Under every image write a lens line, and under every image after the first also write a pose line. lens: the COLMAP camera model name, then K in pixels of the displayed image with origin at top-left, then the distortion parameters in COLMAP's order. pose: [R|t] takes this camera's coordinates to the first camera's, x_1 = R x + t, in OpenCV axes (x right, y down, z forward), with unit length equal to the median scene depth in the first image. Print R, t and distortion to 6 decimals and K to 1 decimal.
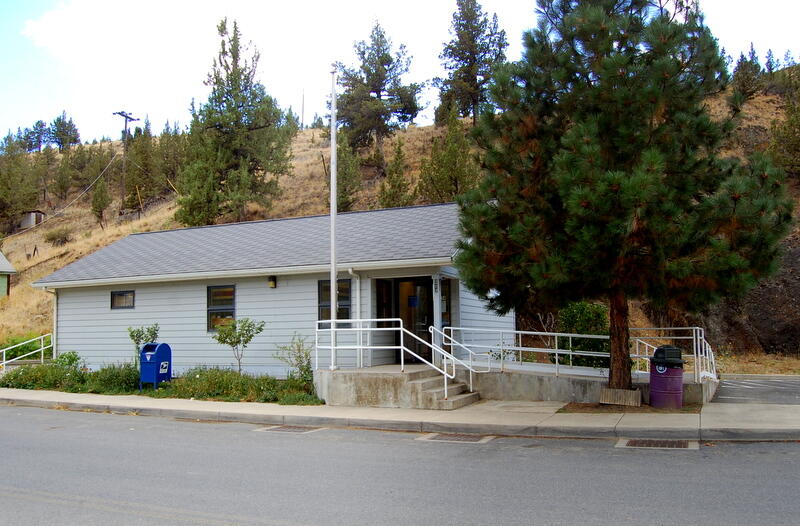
lens RADIAL K [[696.2, 0, 400.0], [0, 696.2, 263.0], [0, 0, 1]] dist [-0.072655, -0.002370]
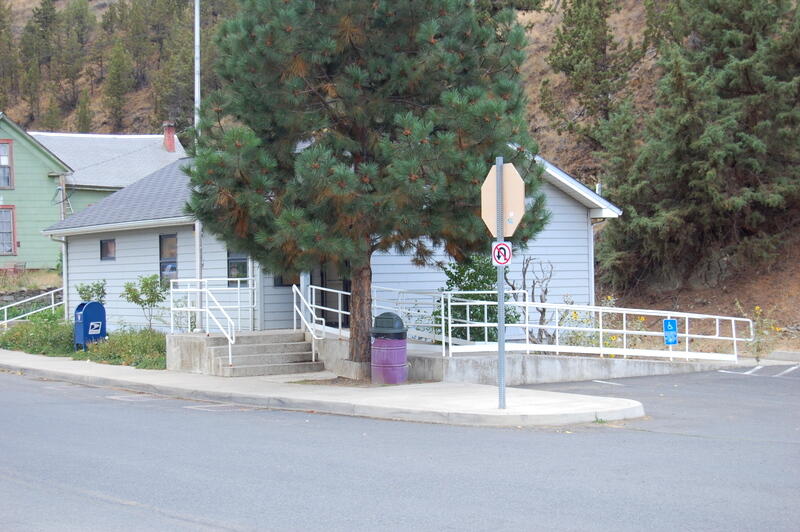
lens RADIAL K [[1514.0, 0, 400.0], [0, 1514.0, 266.0], [0, 0, 1]] dist [-0.033121, -0.029849]
pose [[0.843637, -0.004875, -0.536892, 1.009191], [0.063545, 0.993837, 0.090826, -0.082410], [0.533140, -0.110741, 0.838748, -0.436753]]
